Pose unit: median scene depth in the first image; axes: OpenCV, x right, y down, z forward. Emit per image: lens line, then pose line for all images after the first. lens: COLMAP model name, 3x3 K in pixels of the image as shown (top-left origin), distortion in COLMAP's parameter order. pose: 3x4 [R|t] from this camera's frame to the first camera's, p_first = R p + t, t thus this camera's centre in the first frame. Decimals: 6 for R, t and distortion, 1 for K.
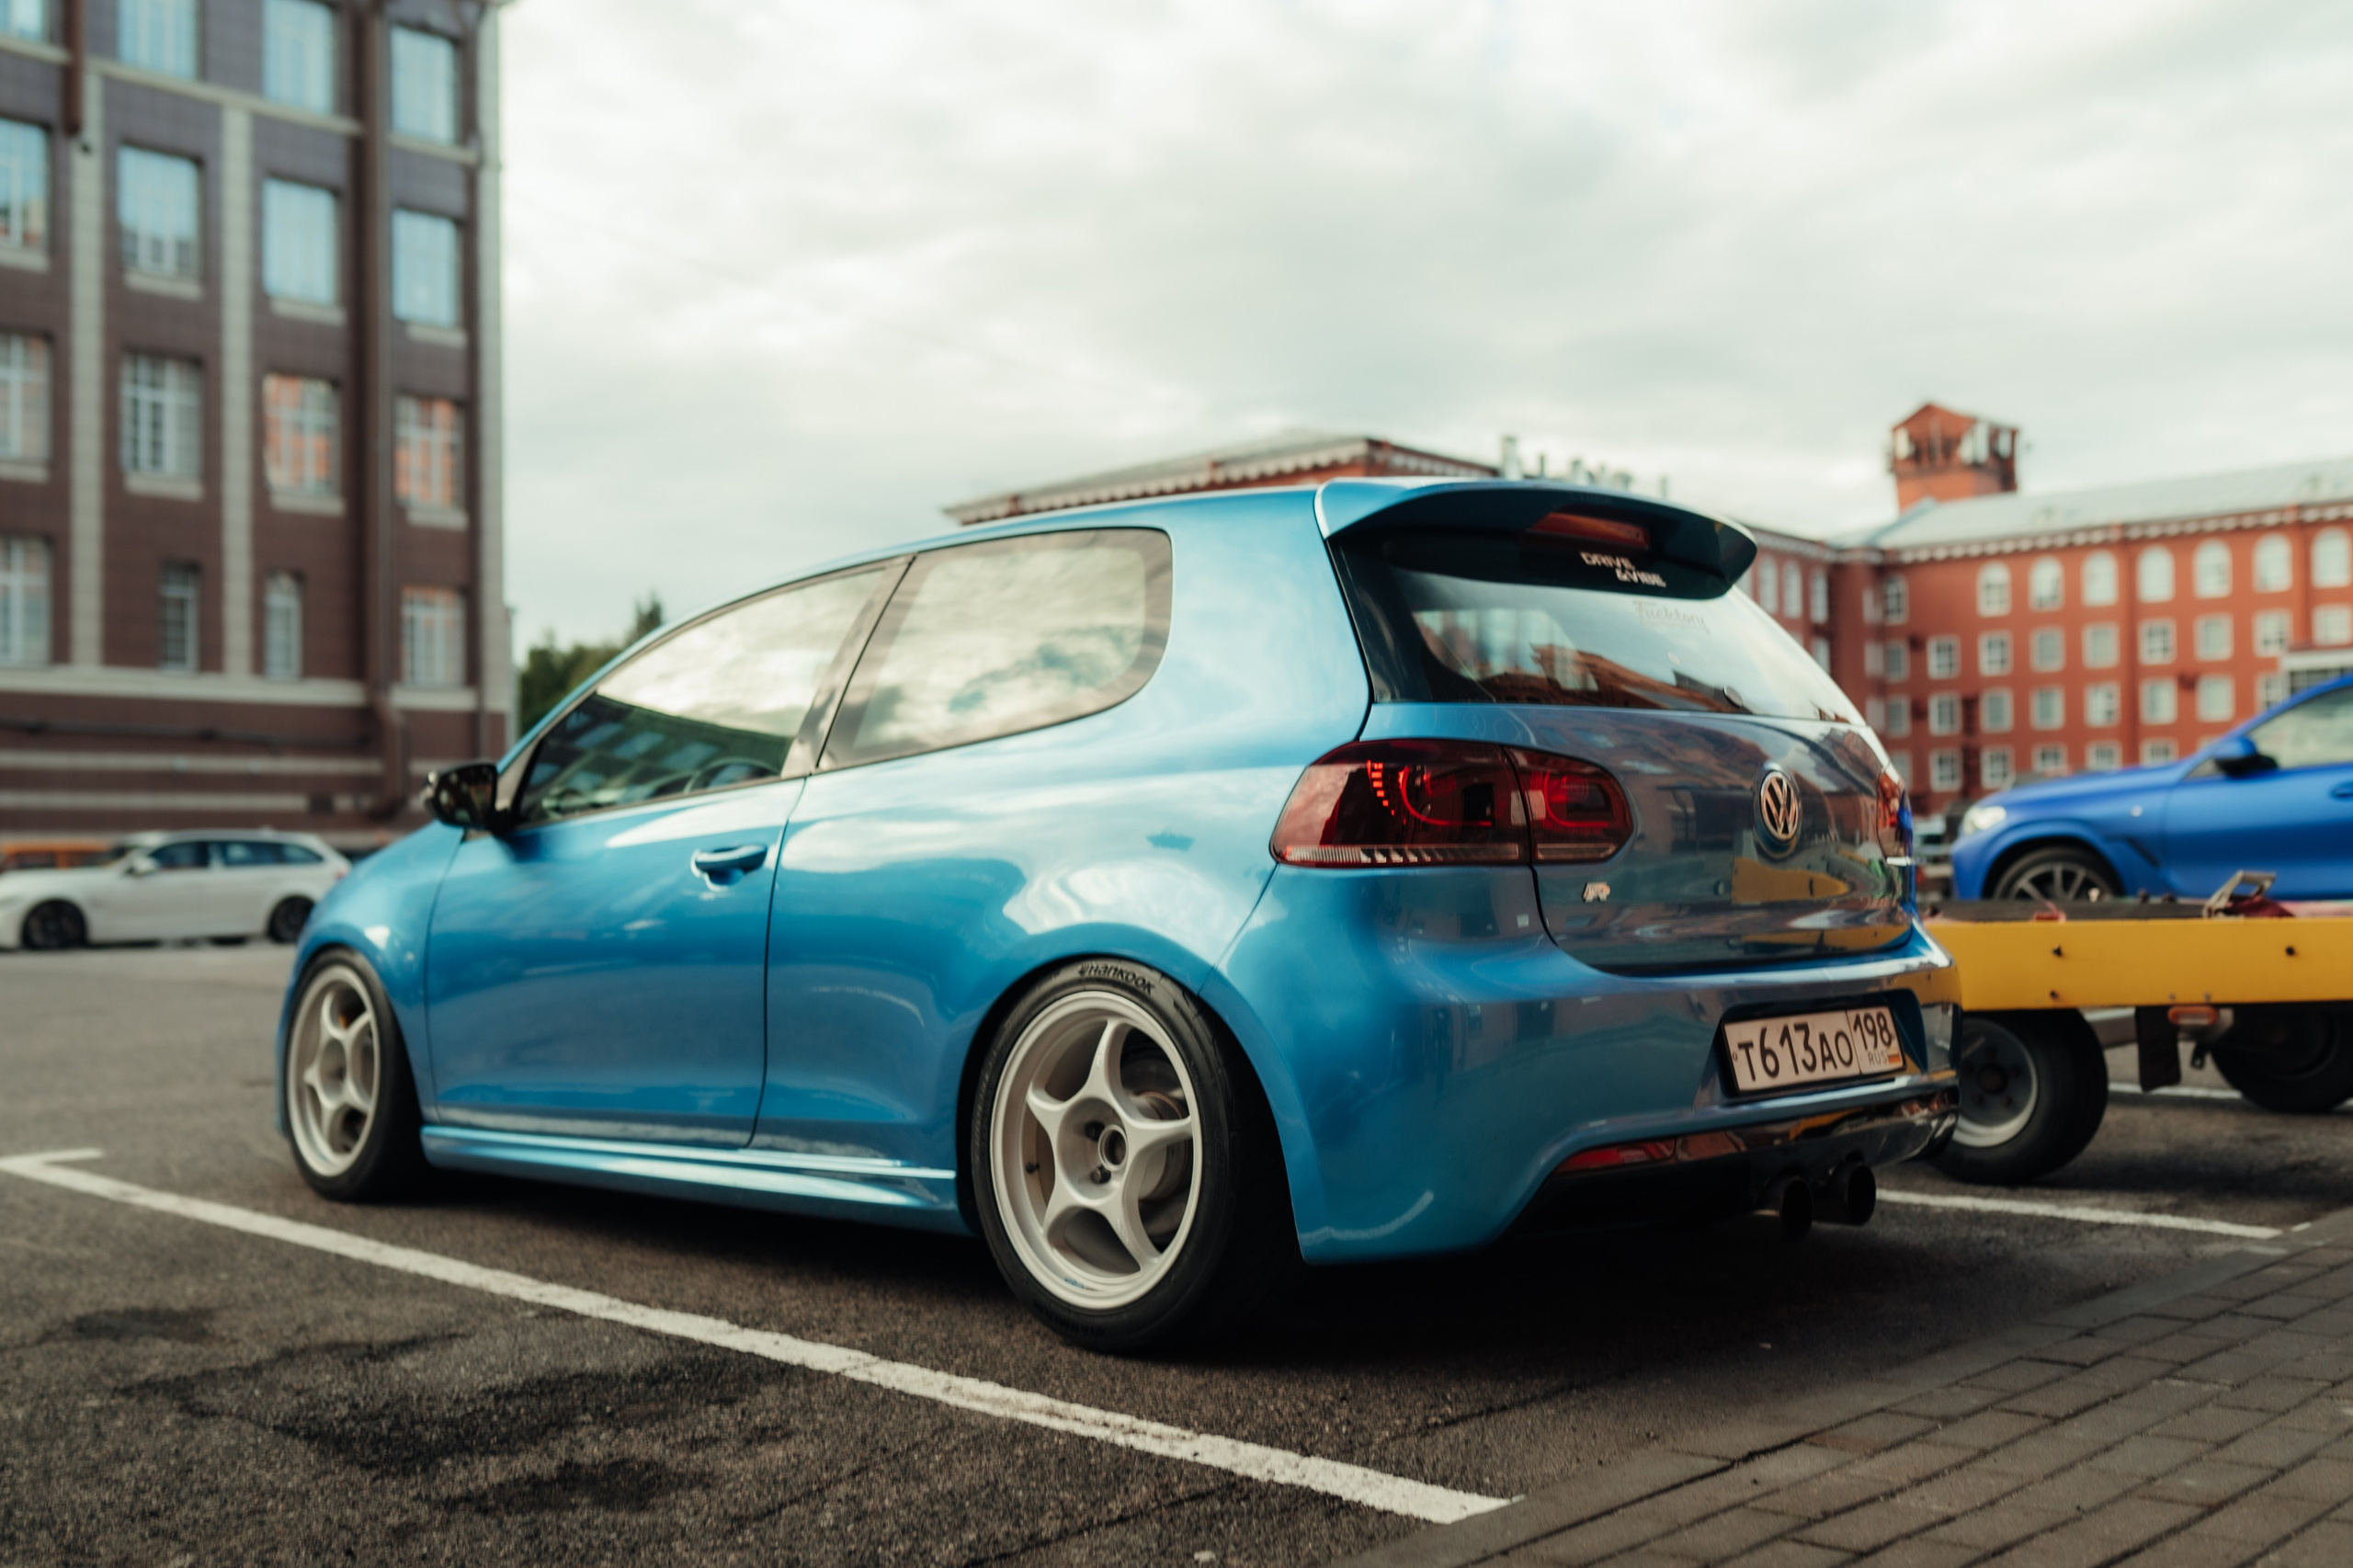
lens RADIAL K [[2267.4, 0, 1171.4], [0, 2267.4, 788.6], [0, 0, 1]] dist [-0.003992, 0.006481]
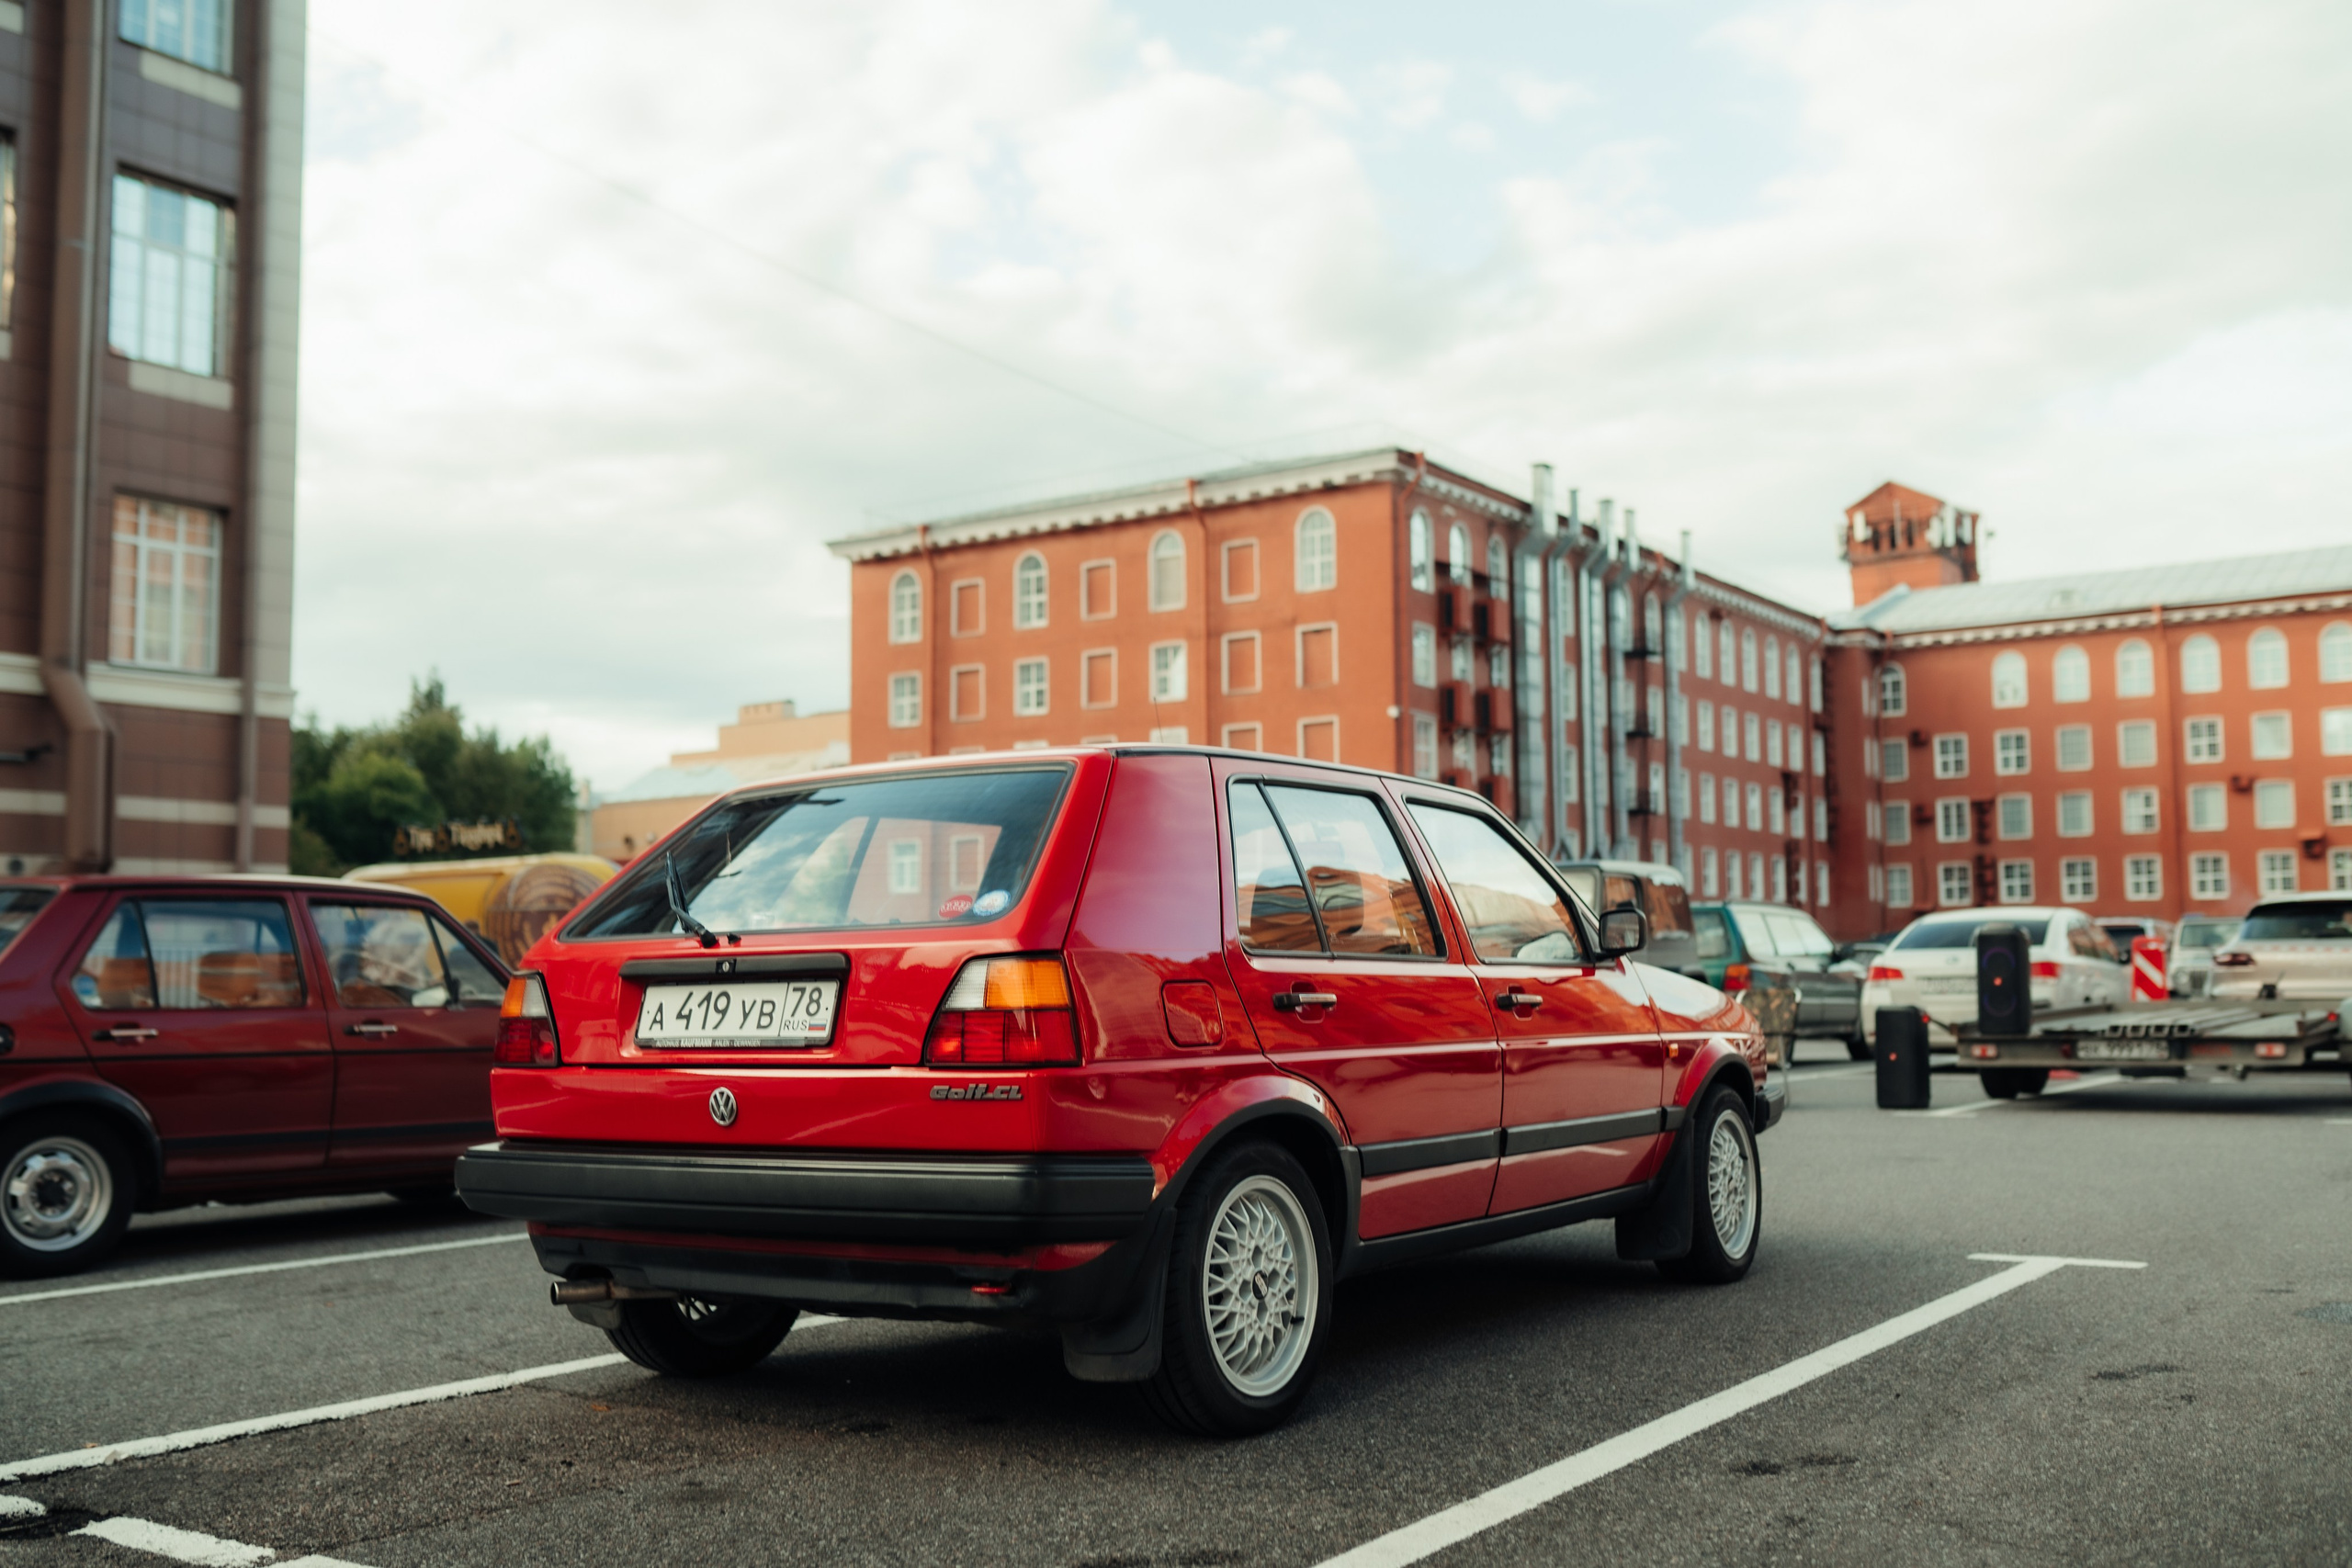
lens RADIAL K [[2227.3, 0, 1180.9], [0, 2227.3, 779.6], [0, 0, 1]] dist [0.000613, 0.008770]
pose [[0.992820, 0.016379, 0.118487, -0.061900], [-0.009134, 0.998070, -0.061431, 0.007467], [-0.119265, 0.059907, 0.991054, 0.186390]]
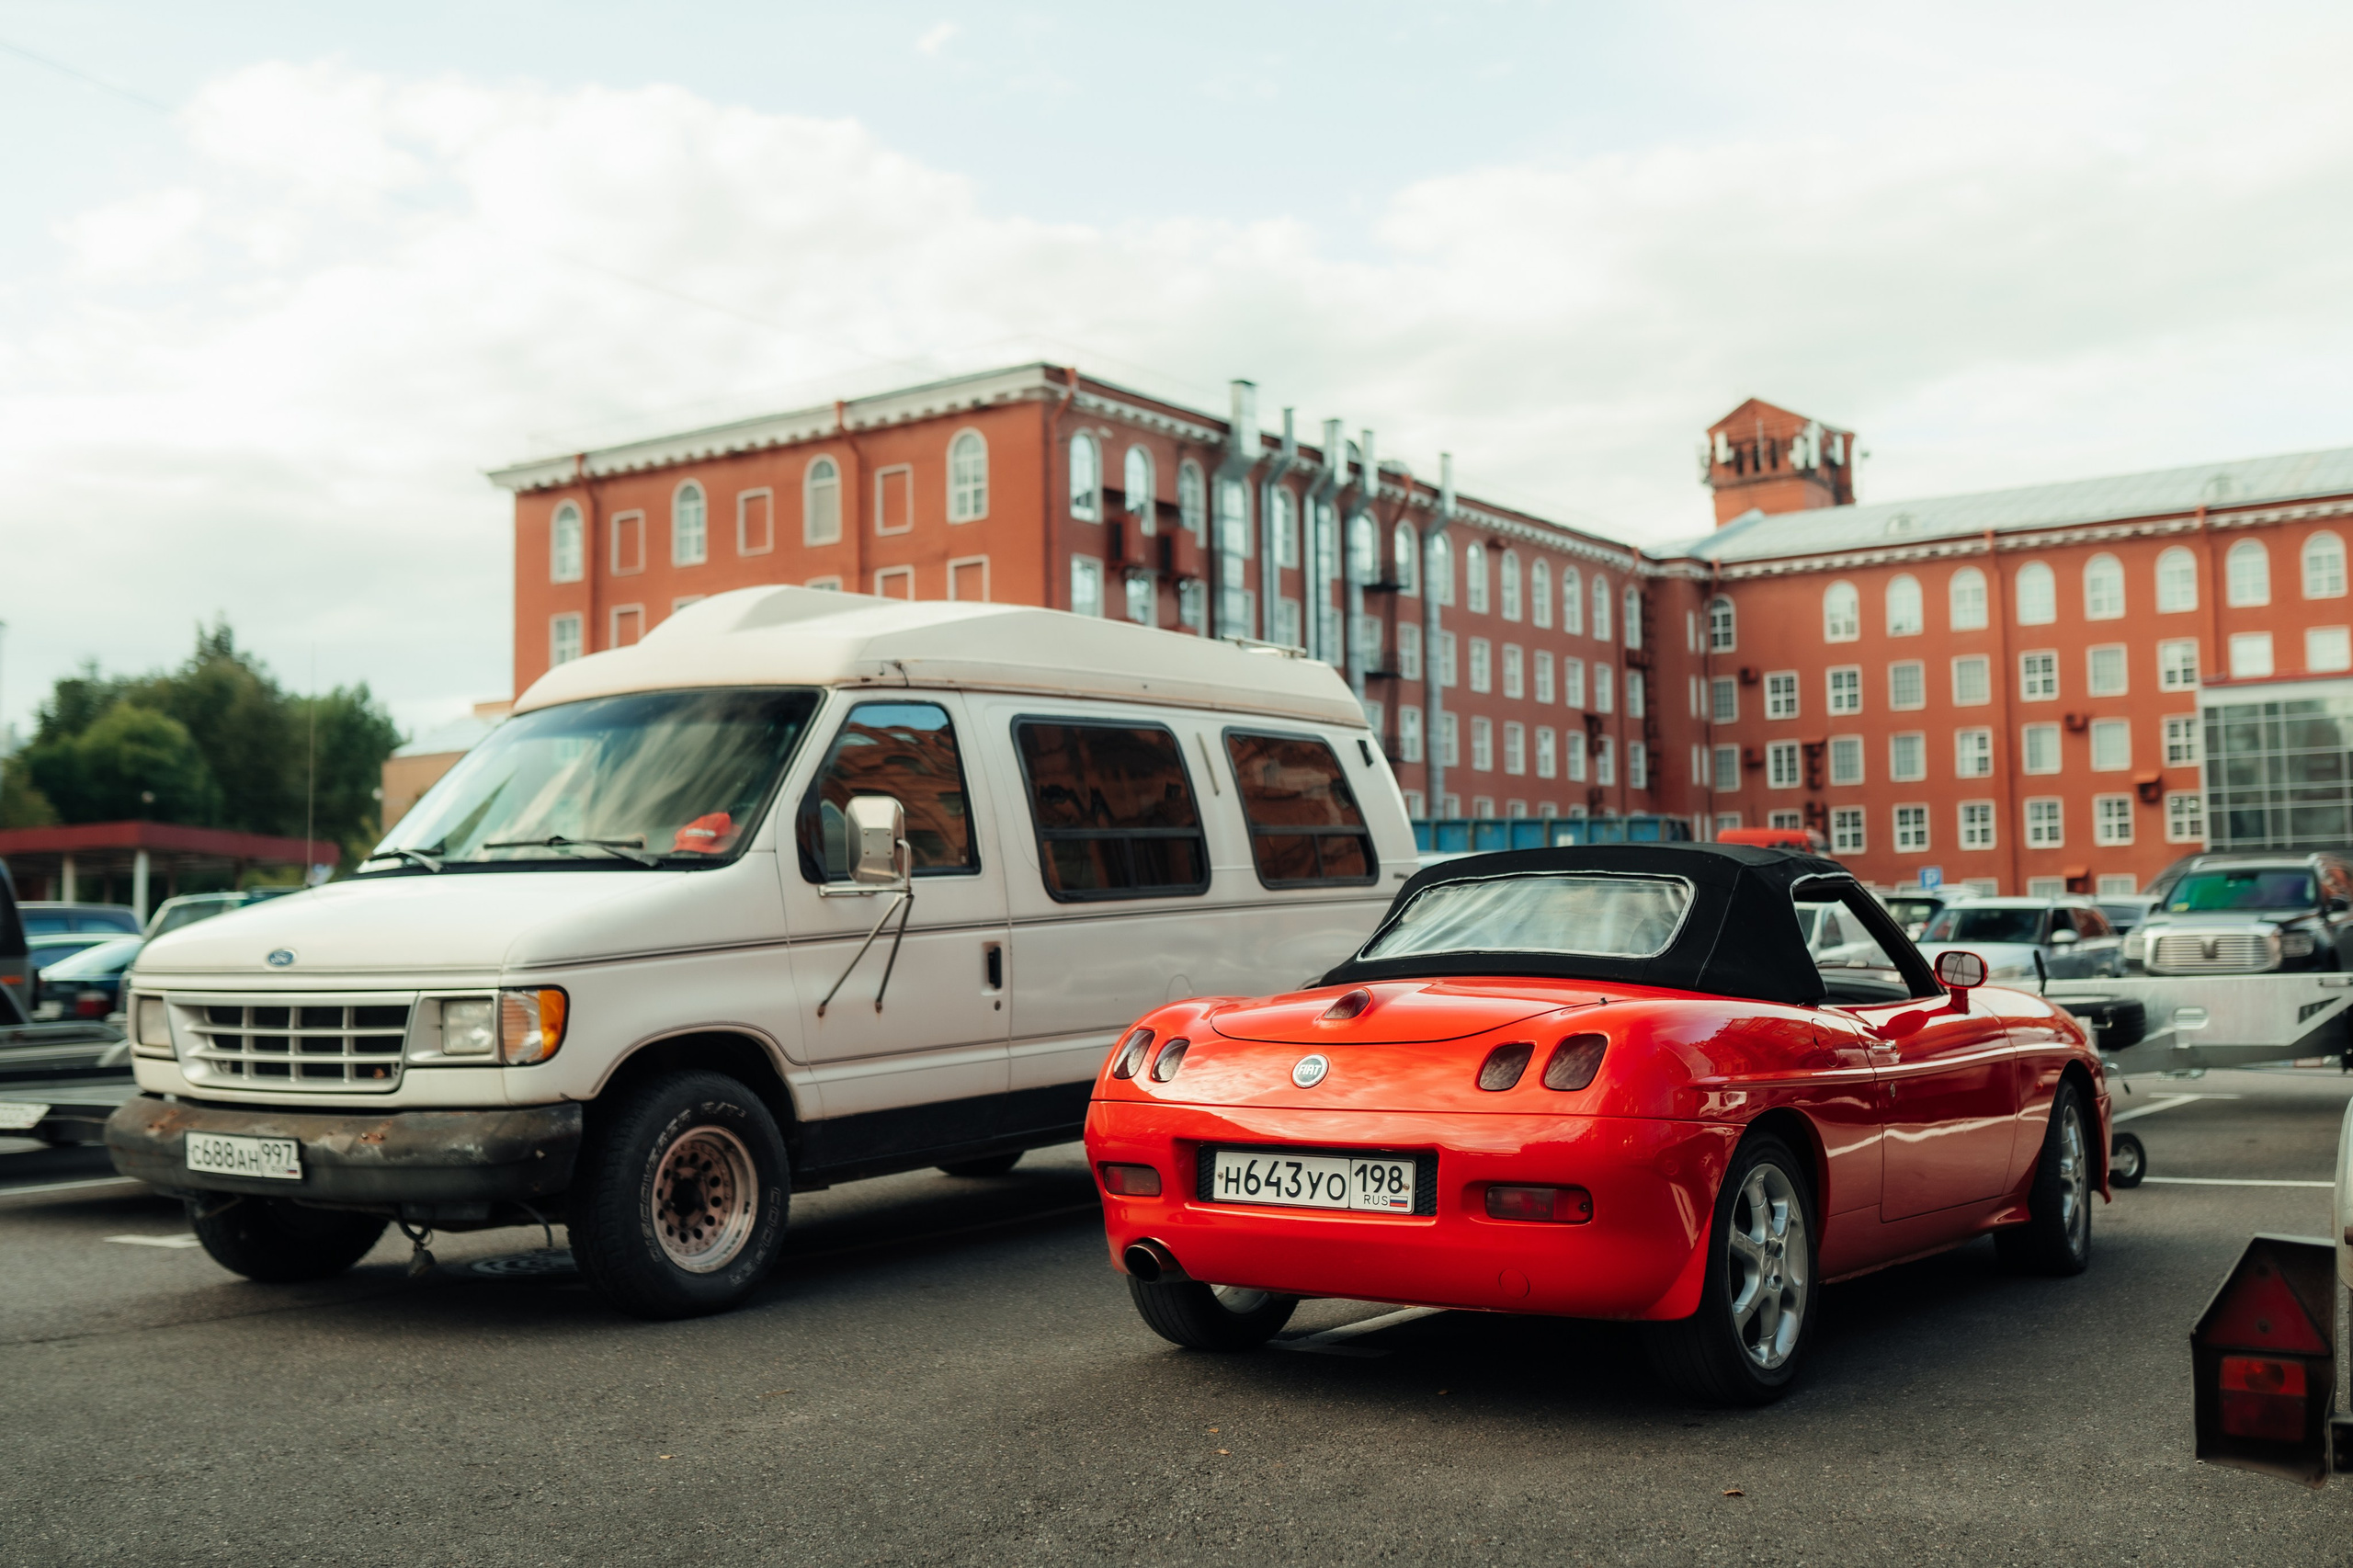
lens RADIAL K [[2351.4, 0, 1234.6], [0, 2351.4, 767.8], [0, 0, 1]] dist [-0.007013, 0.008596]
pose [[0.991890, 0.005933, 0.126963, 0.040052], [-0.000623, 0.999125, -0.041819, 0.003761], [-0.127100, 0.041401, 0.991026, 0.197158]]
